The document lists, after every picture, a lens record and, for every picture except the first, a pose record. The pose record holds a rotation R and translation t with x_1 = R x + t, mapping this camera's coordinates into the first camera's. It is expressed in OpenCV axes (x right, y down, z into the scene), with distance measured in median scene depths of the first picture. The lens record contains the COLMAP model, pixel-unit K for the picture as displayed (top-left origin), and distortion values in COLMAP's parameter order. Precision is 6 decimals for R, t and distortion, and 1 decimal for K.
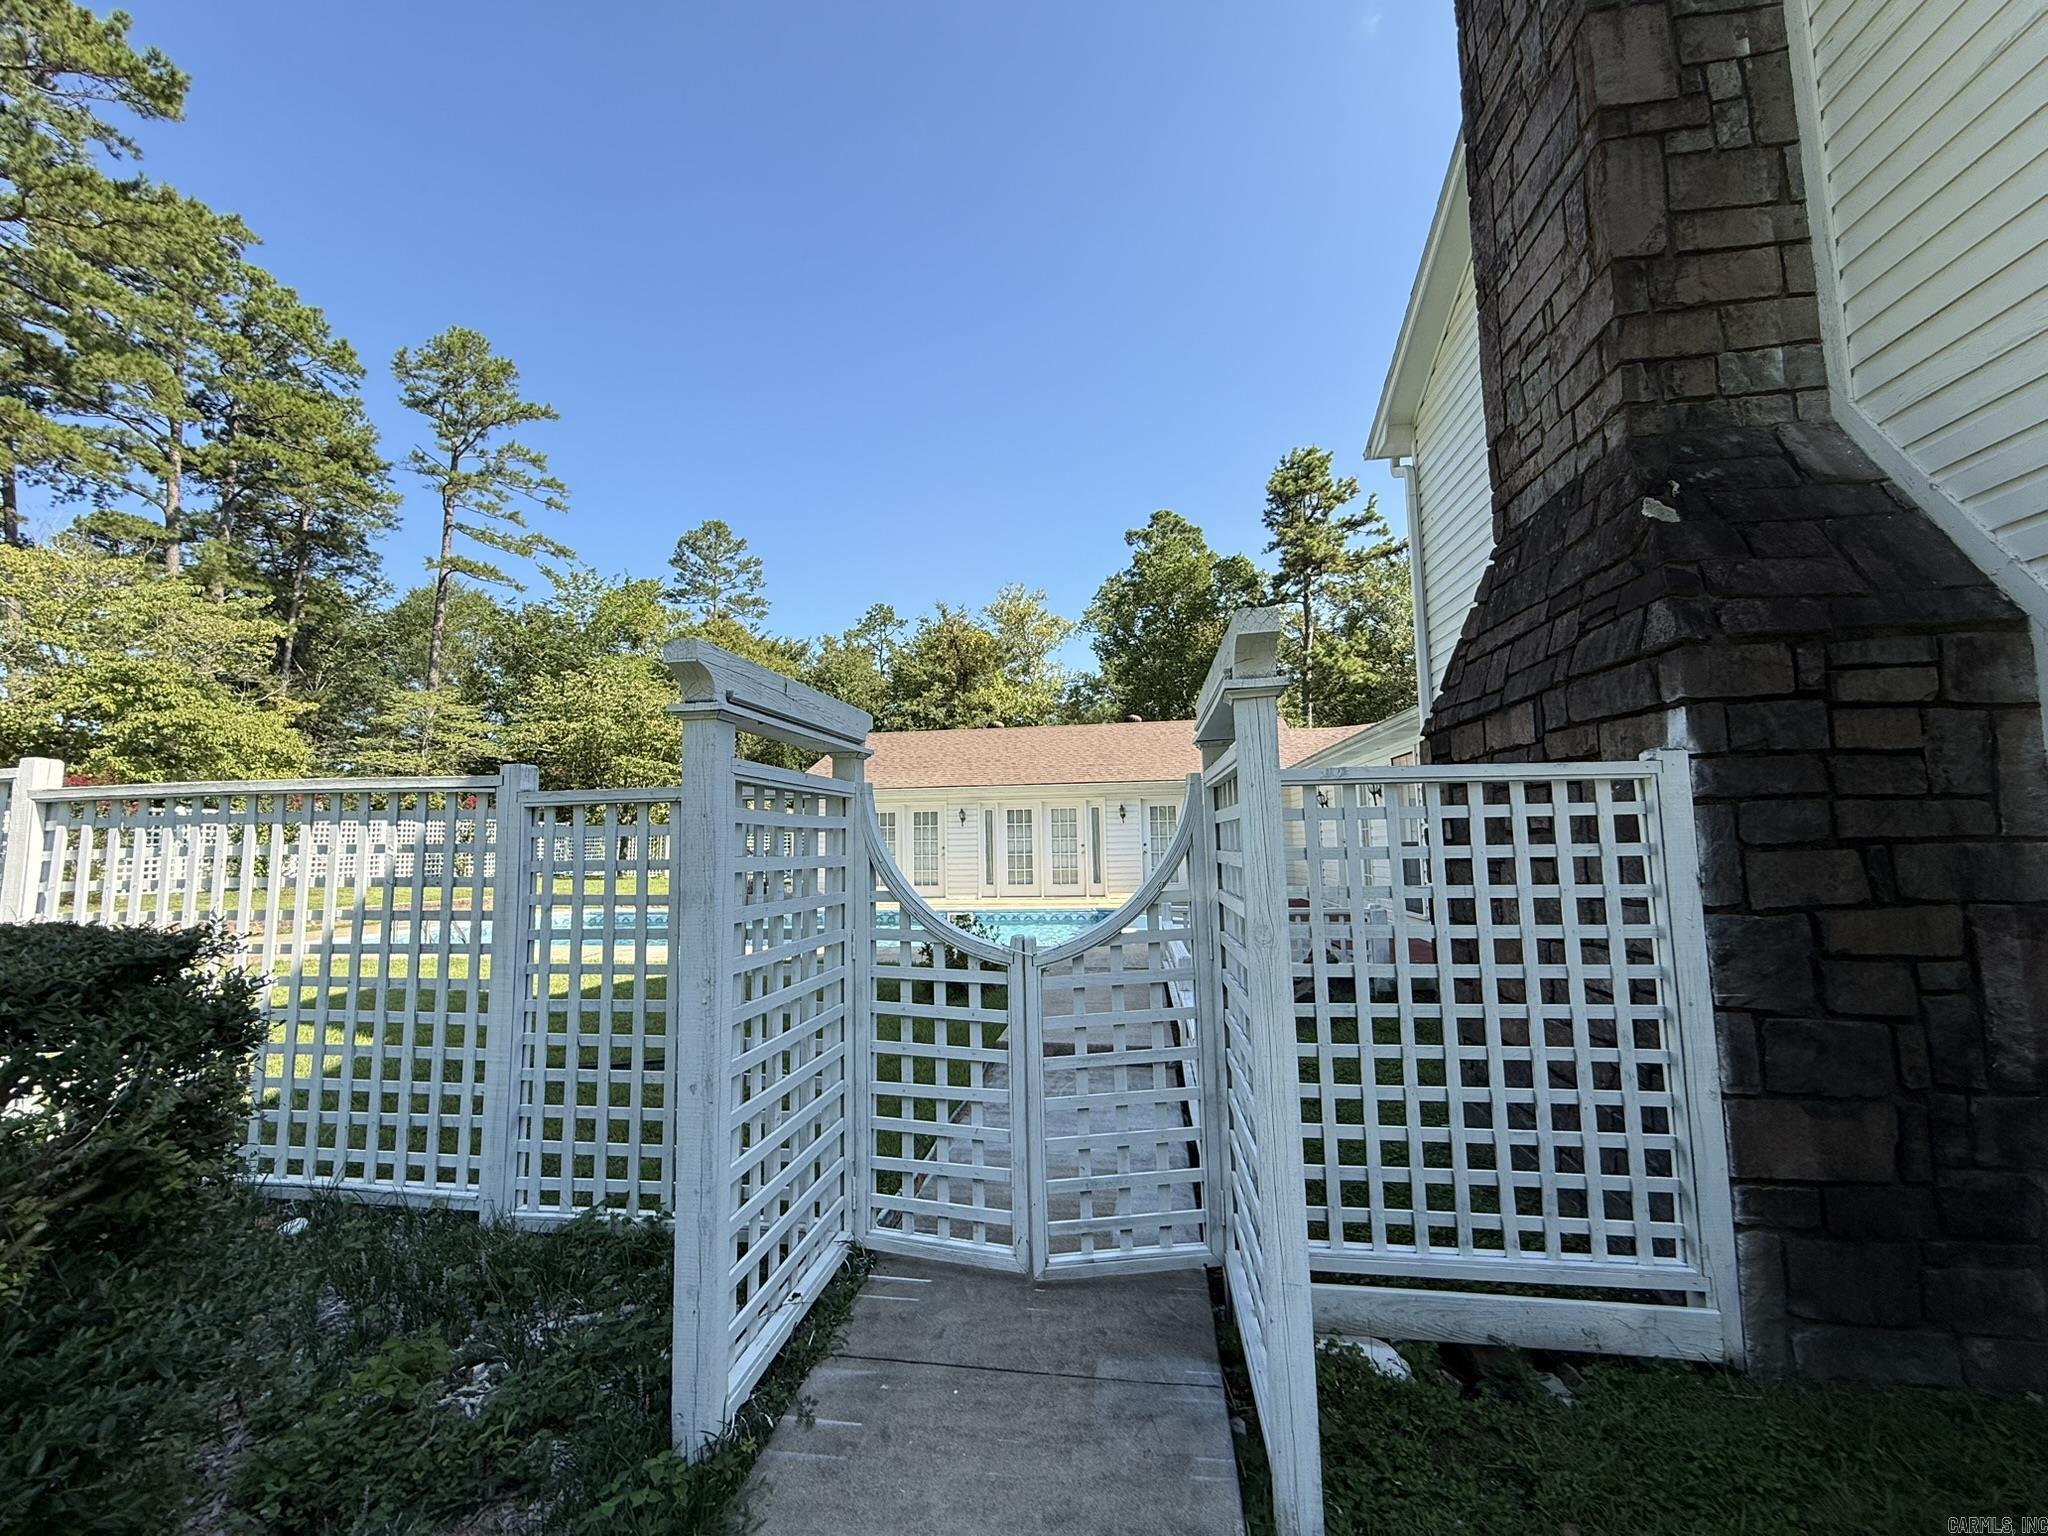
lens RADIAL K [[816.9, 0, 1018.4], [0, 816.9, 773.0], [0, 0, 1]] dist [-0.000656, 0.000035]
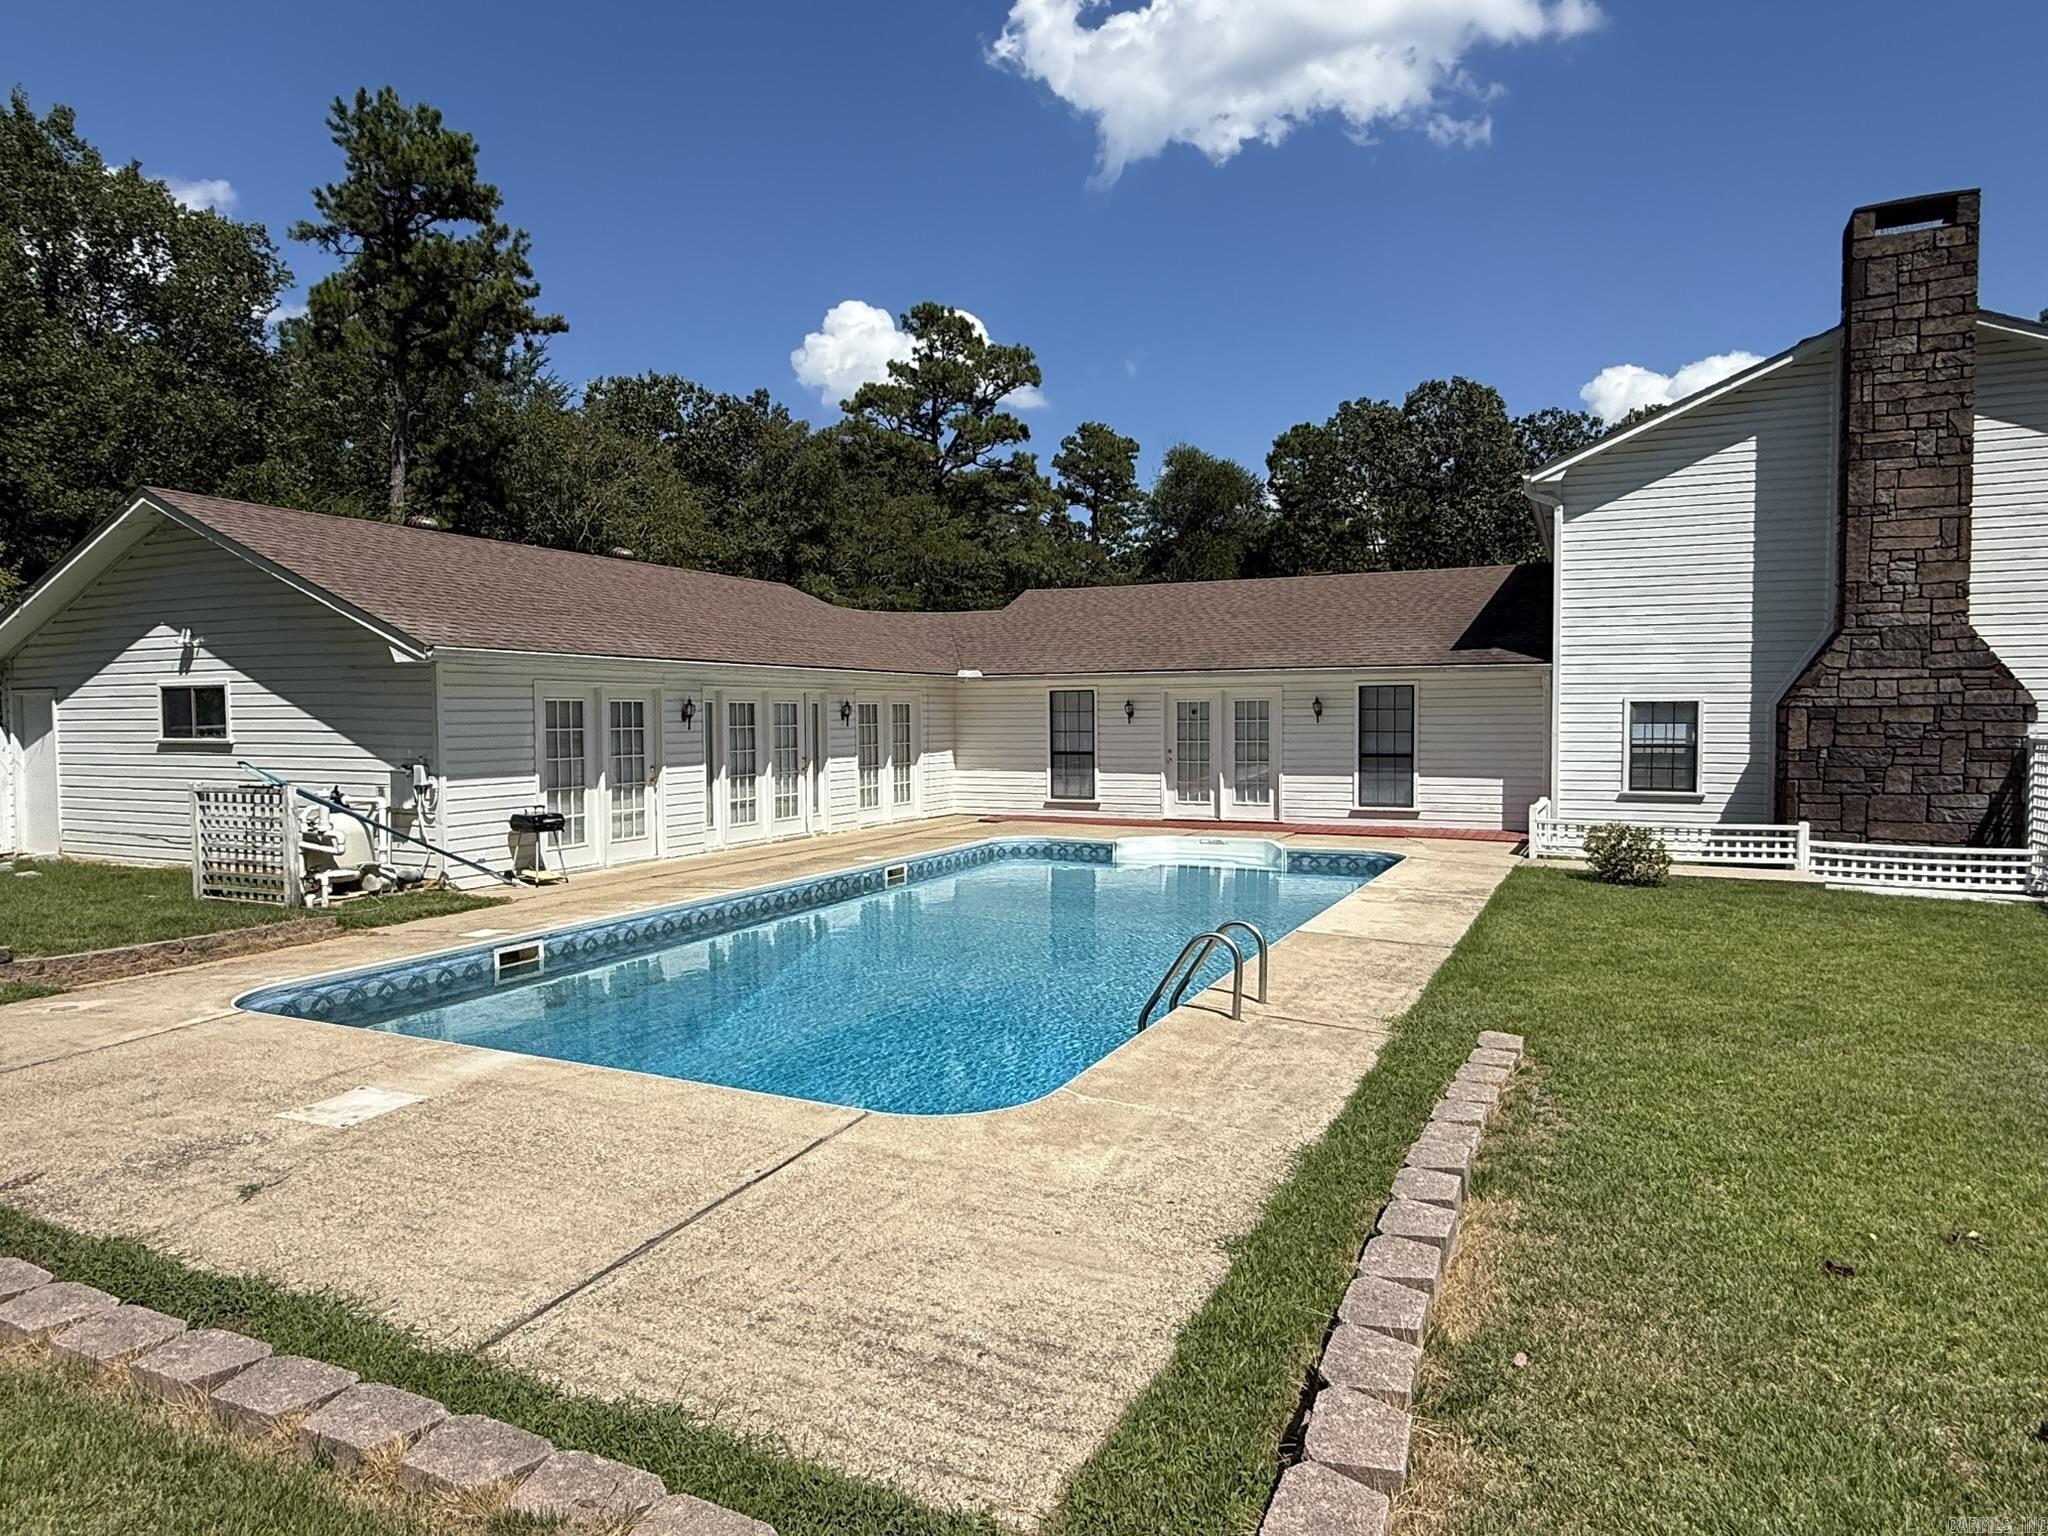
lens RADIAL K [[1213.3, 0, 1024.1], [0, 1213.3, 767.7], [0, 0, 1]] dist [0.001033, 0.000509]
pose [[0.297393, -0.025619, 0.954411, -0.356665], [-0.086608, 0.994795, 0.053690, 0.011615], [-0.950819, -0.098627, 0.293626, 0.230724]]
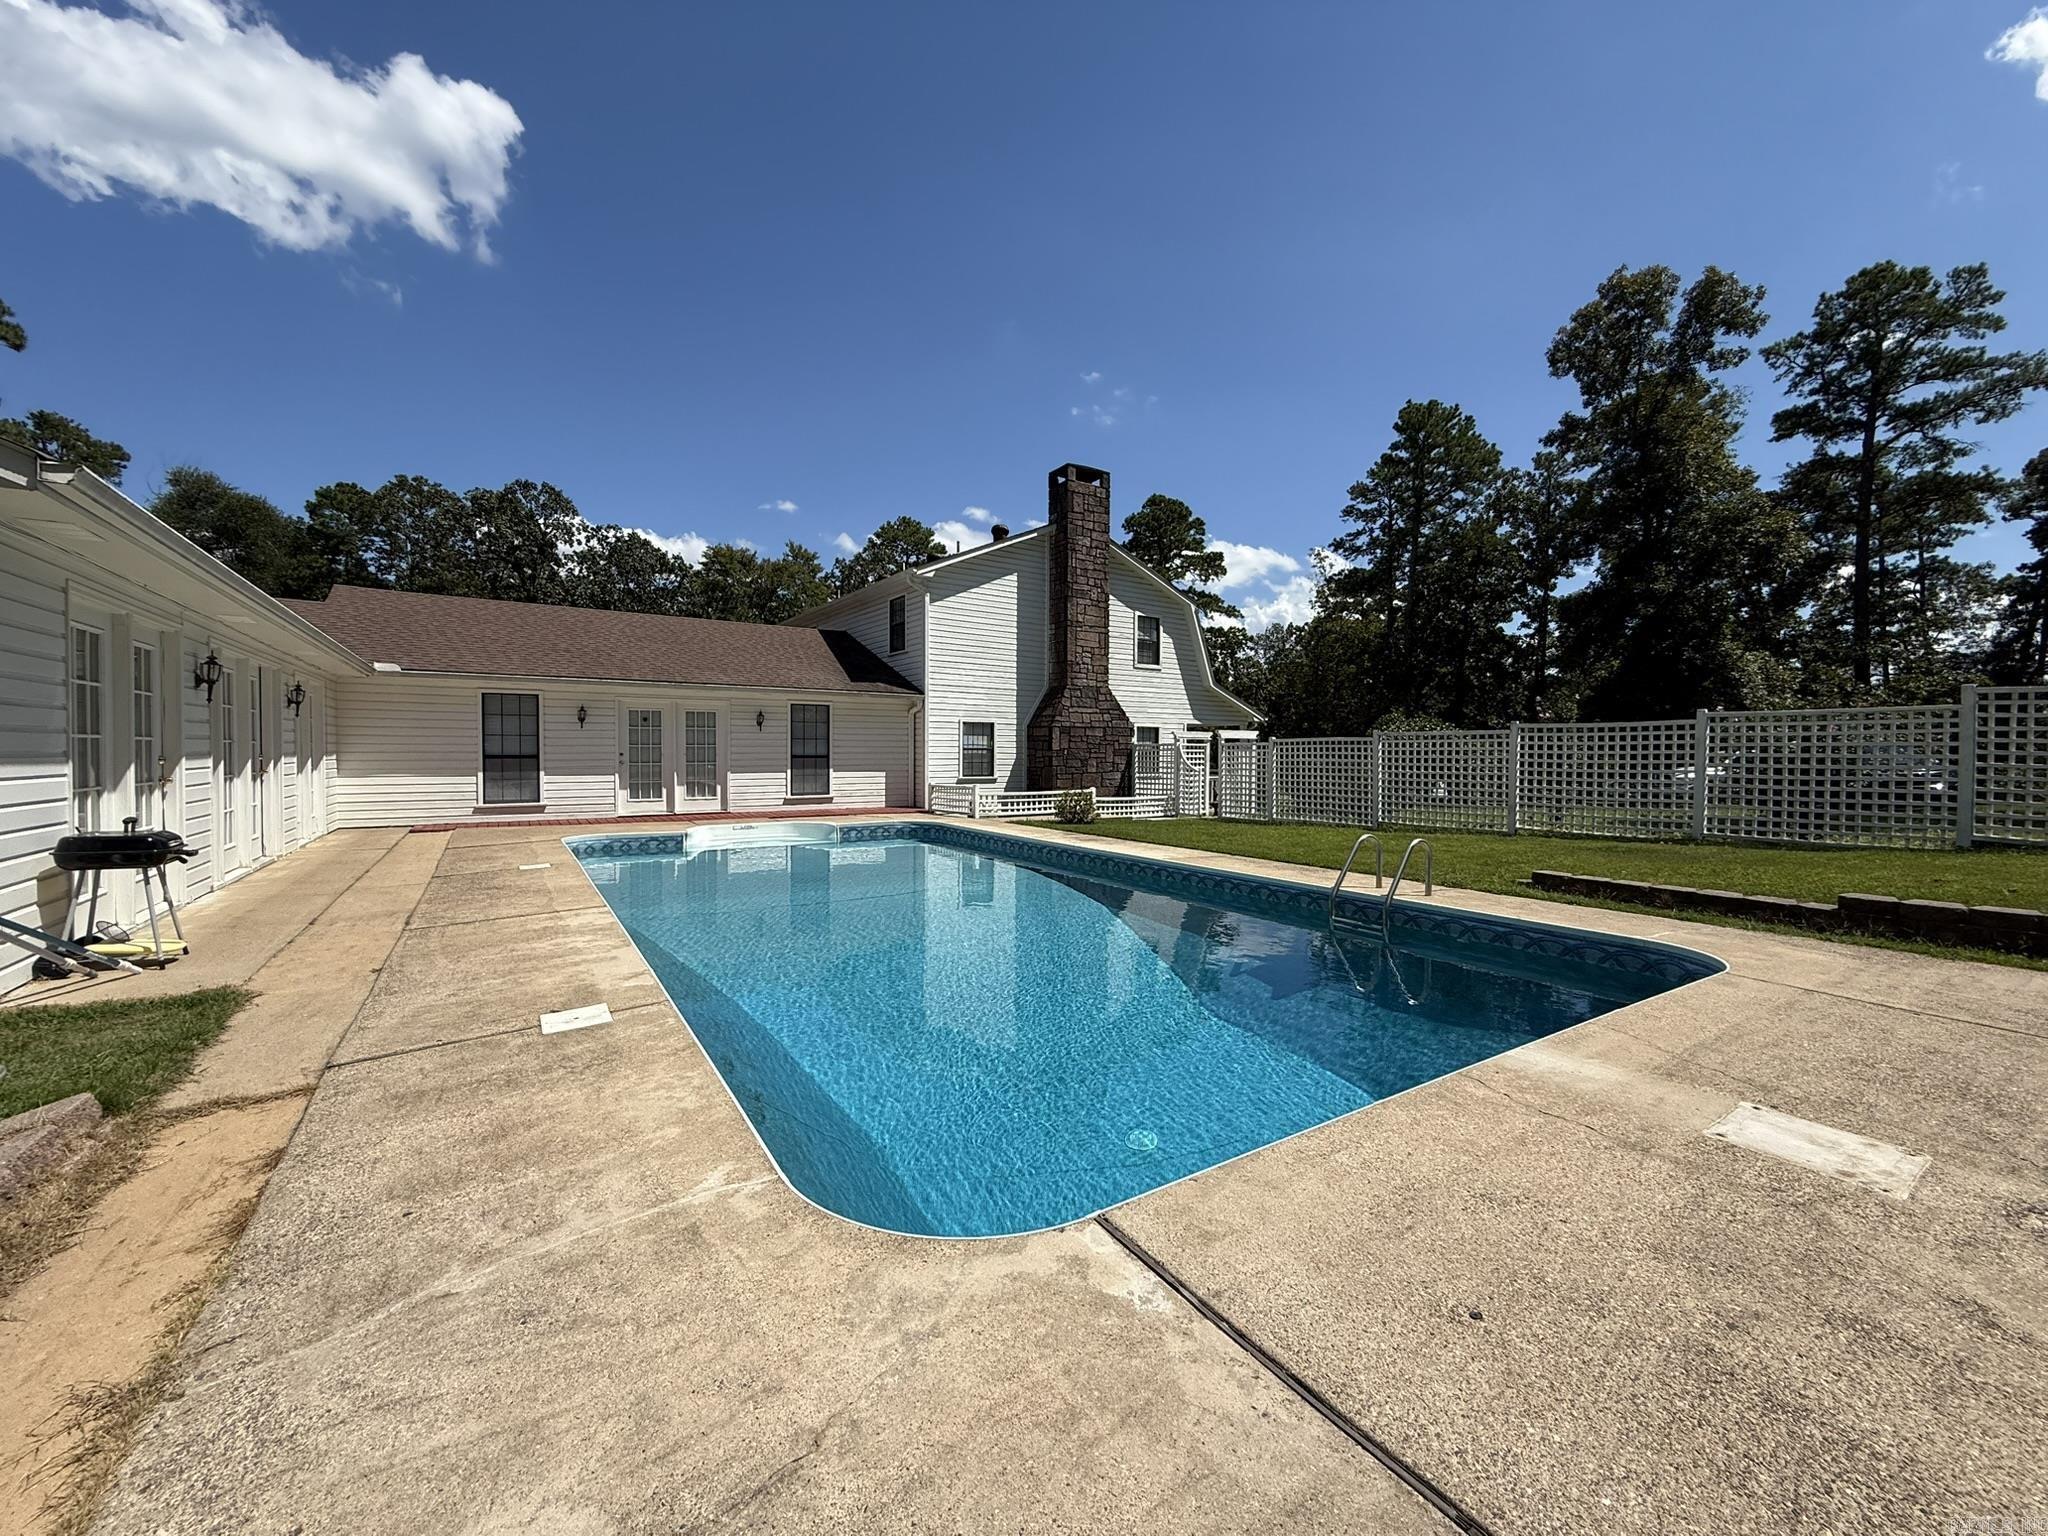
lens RADIAL K [[816.9, 0, 1009.4], [0, 816.9, 763.2], [0, 0, 1]] dist [-0.000656, 0.000035]
pose [[-0.661831, 0.005317, 0.749635, -0.257035], [-0.061728, 0.996193, -0.061563, 0.041488], [-0.747108, -0.087018, -0.658982, 0.426935]]
